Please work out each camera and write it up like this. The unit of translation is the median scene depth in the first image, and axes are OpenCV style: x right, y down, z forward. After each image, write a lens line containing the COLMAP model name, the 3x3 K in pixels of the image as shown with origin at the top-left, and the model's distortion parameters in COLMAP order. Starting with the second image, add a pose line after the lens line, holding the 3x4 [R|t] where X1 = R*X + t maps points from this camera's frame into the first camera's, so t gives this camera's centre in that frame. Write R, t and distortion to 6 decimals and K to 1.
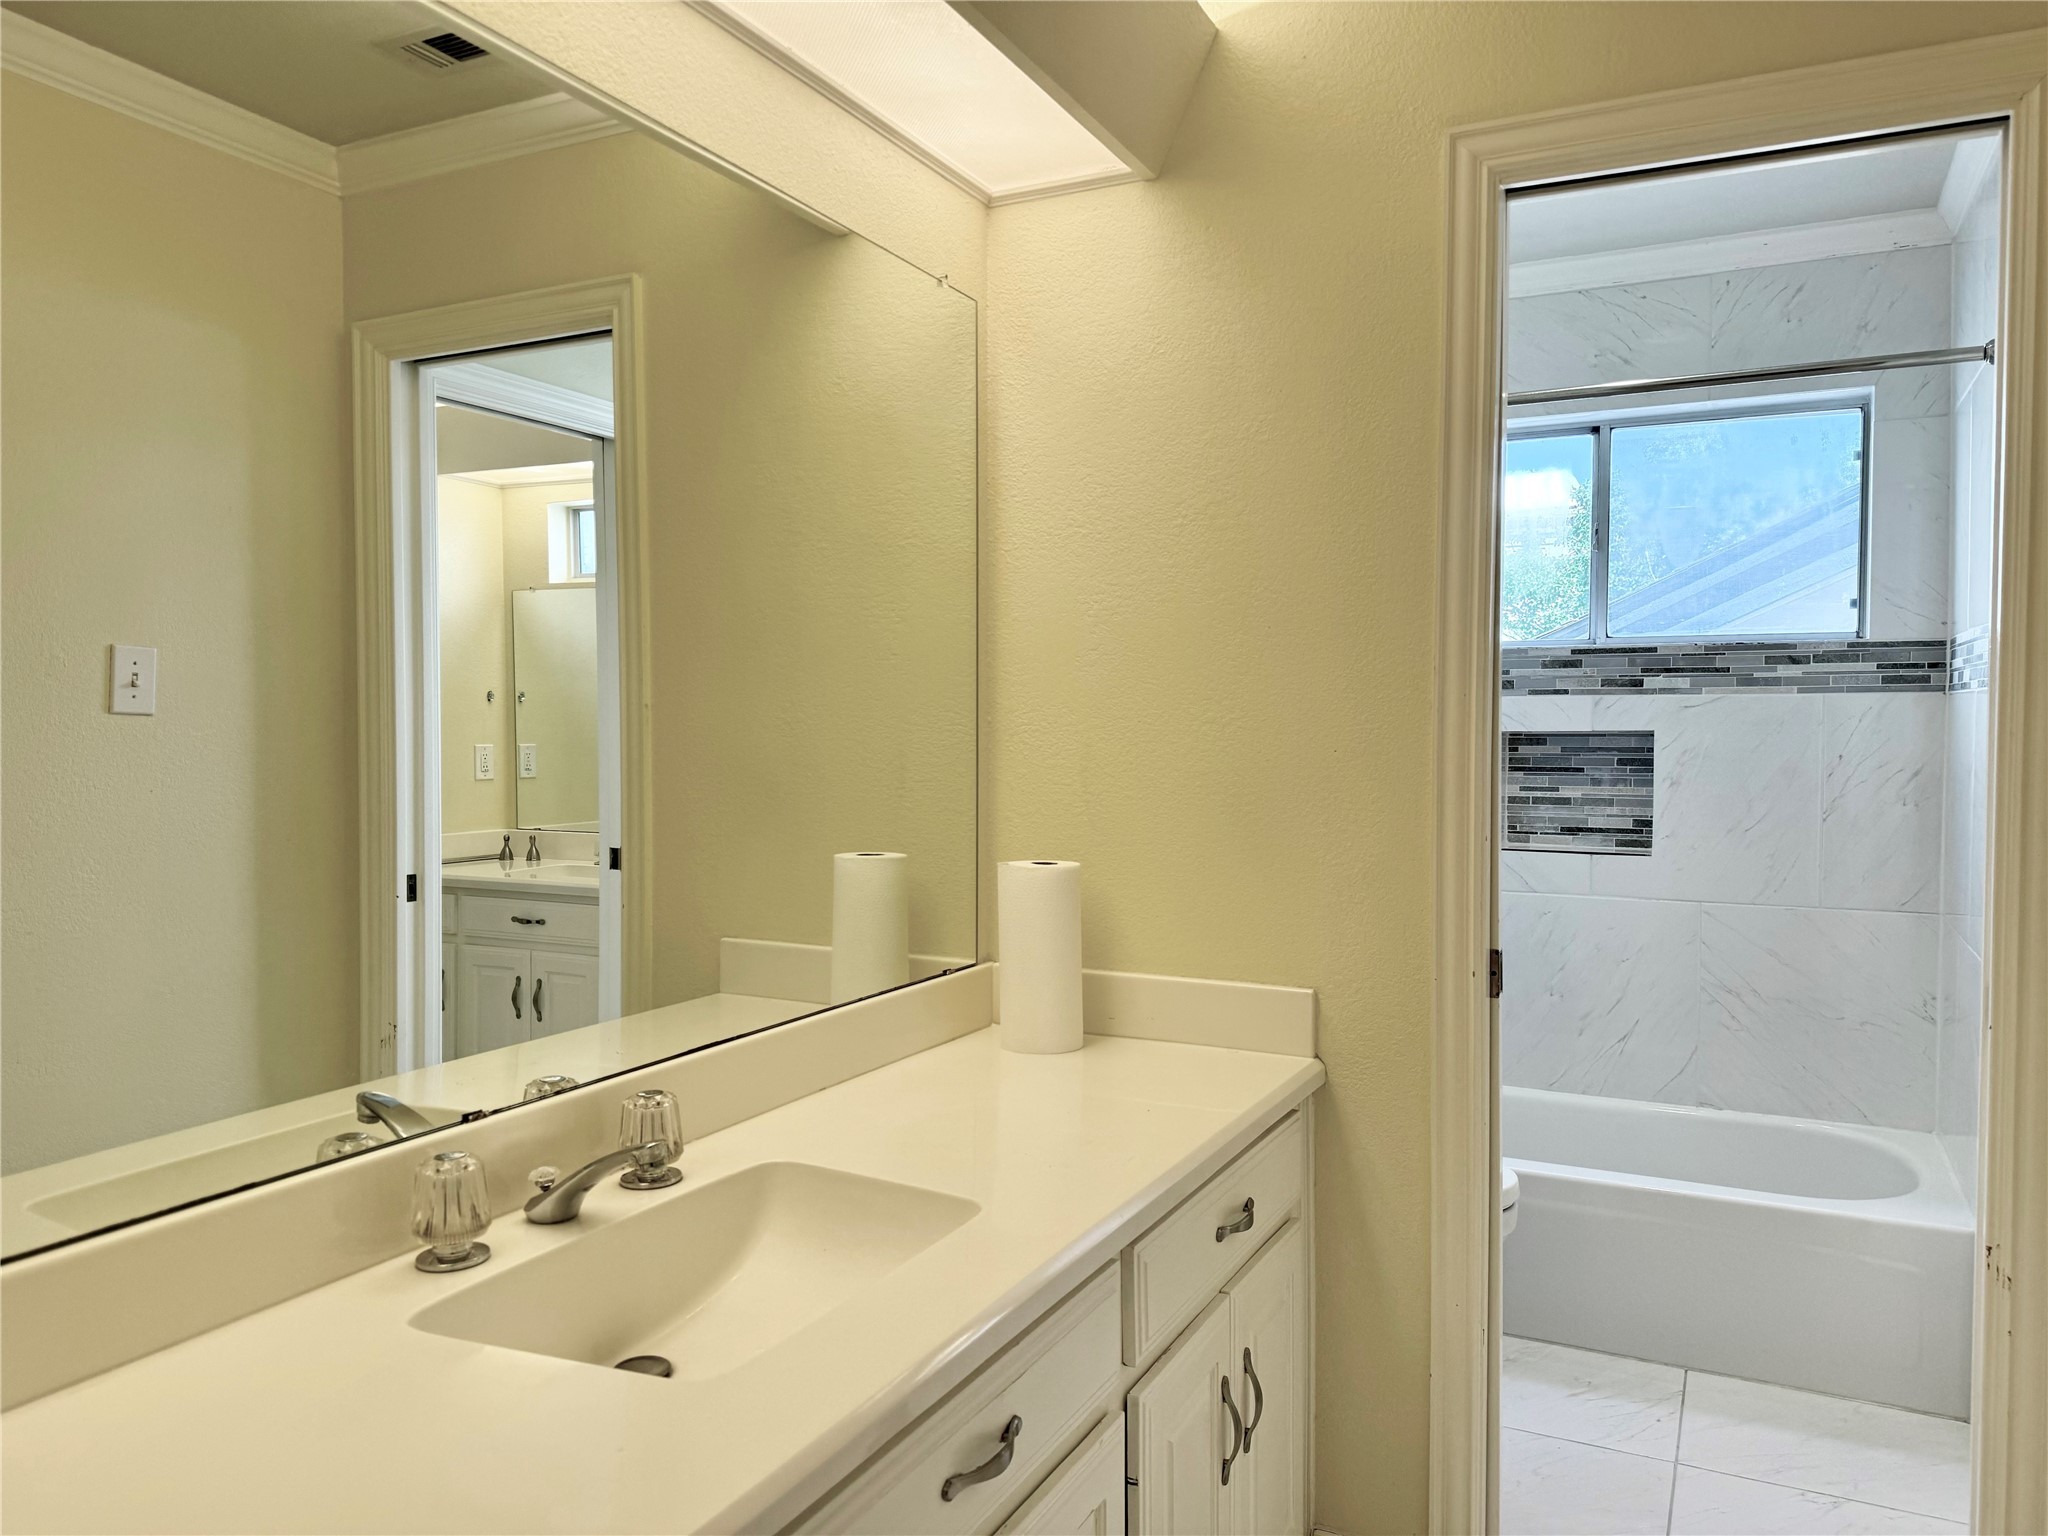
lens RADIAL K [[1467.7, 0, 1026.1], [0, 1467.7, 770.4], [0, 0, 1]] dist [-0.002127, -0.014816]
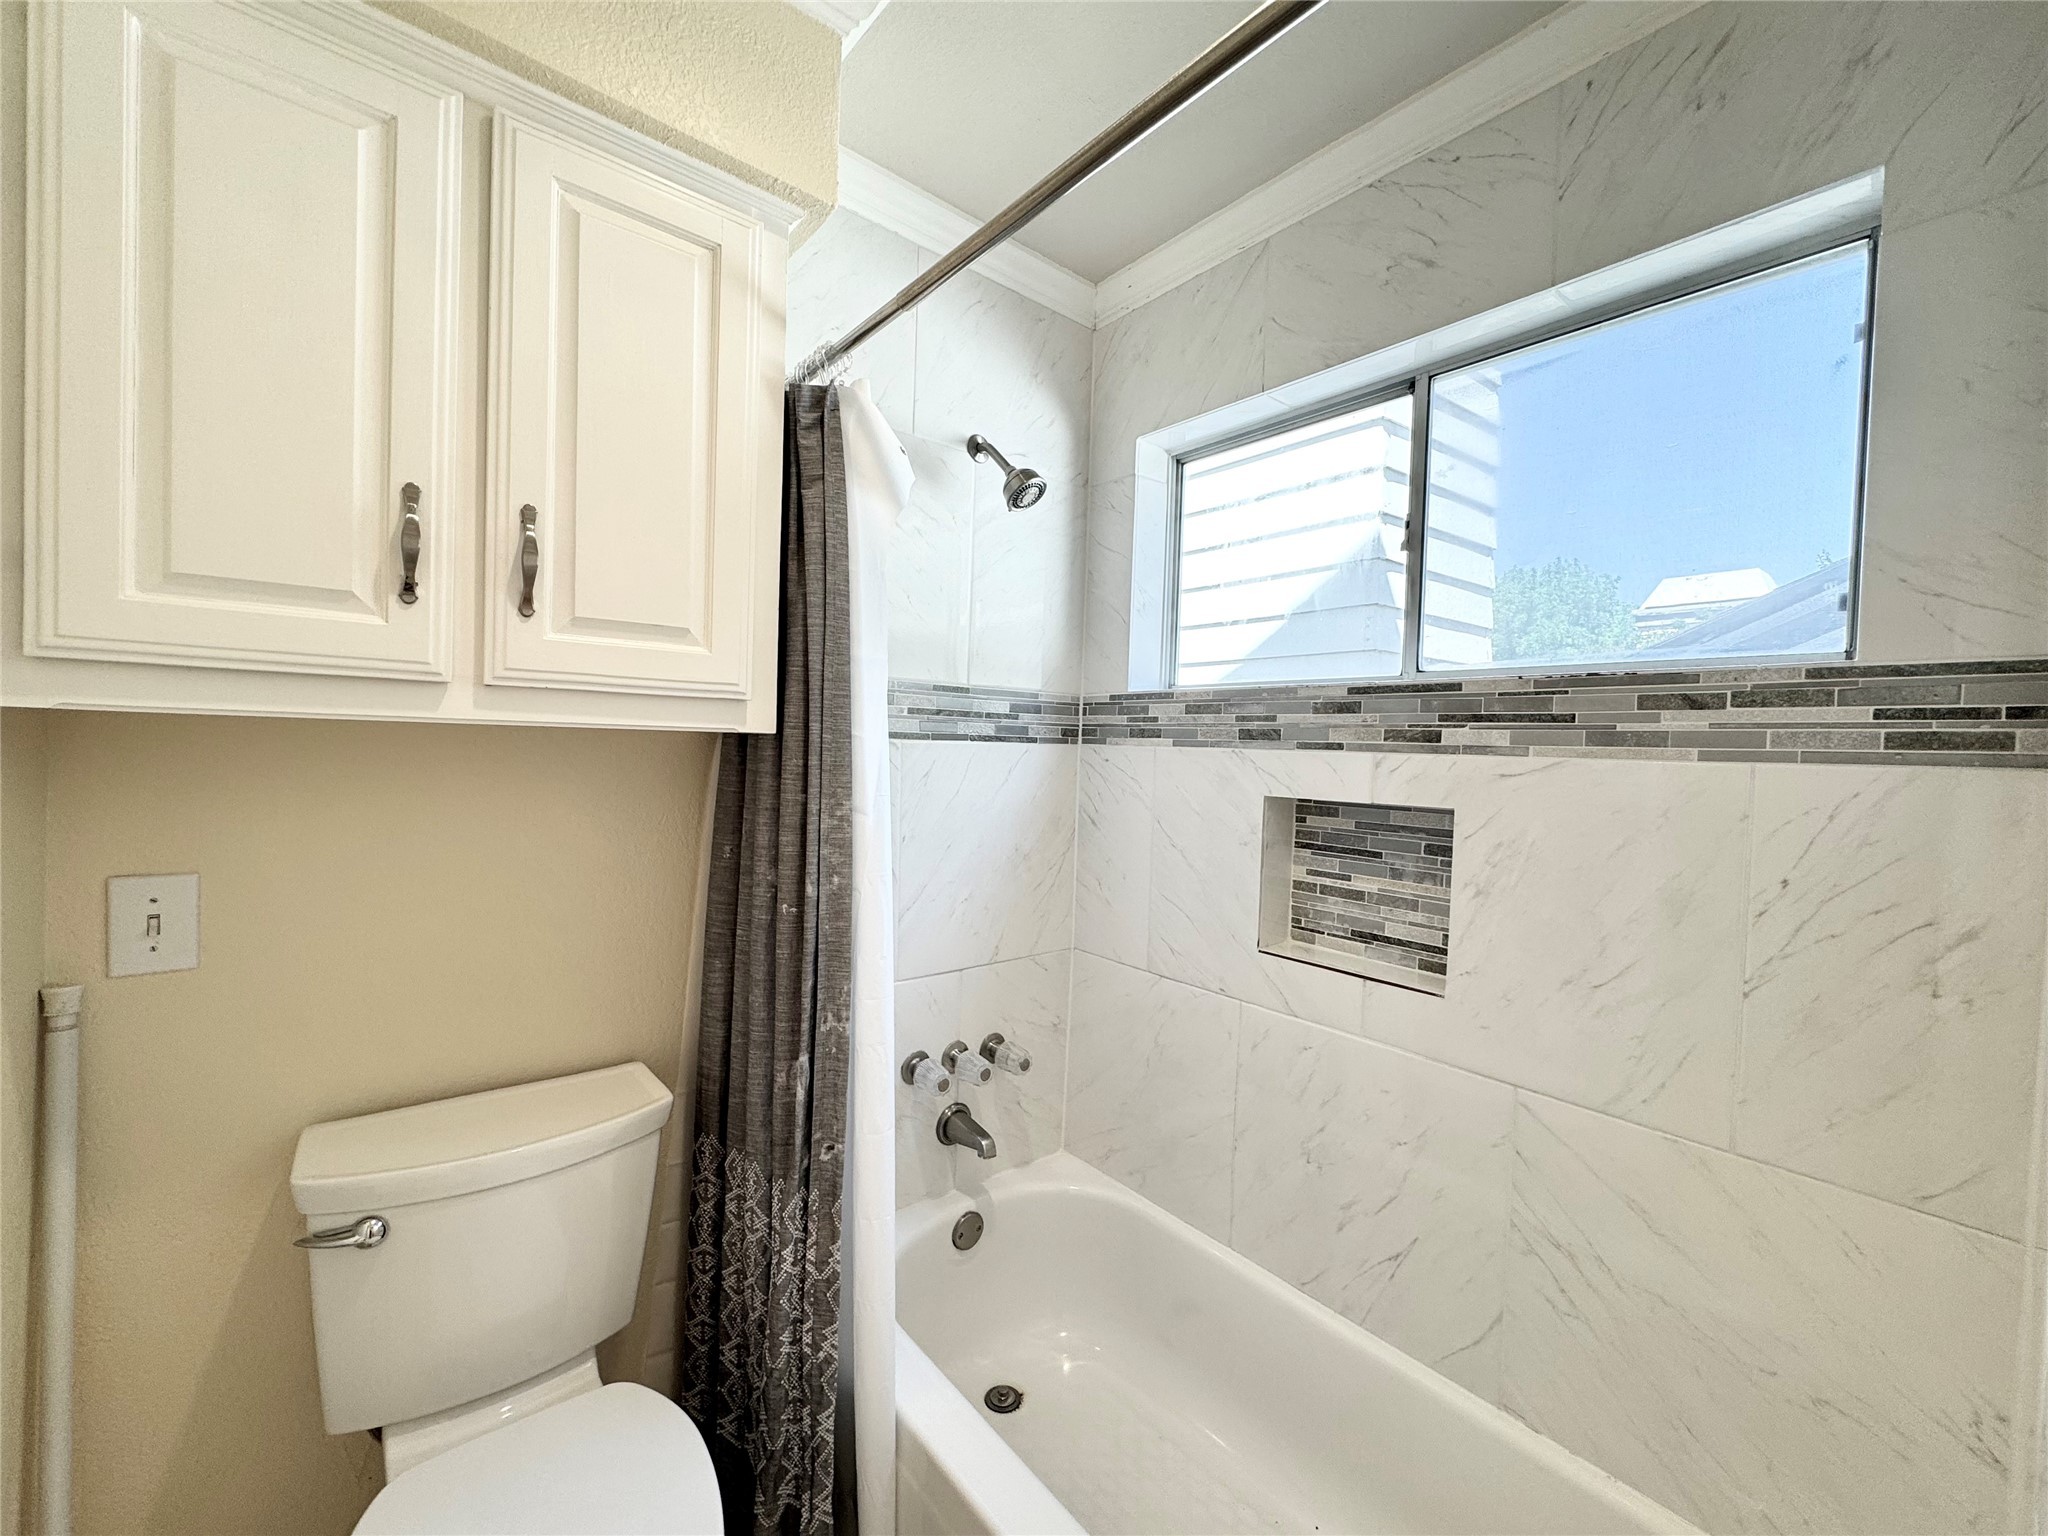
lens RADIAL K [[831.3, 0, 1019.5], [0, 831.3, 763.7], [0, 0, 1]] dist [-0.005642, 0.001186]
pose [[0.915257, 0.044630, -0.400391, 0.396859], [-0.056112, 0.998280, -0.016991, -0.030096], [0.398944, 0.038017, 0.916187, 0.576907]]
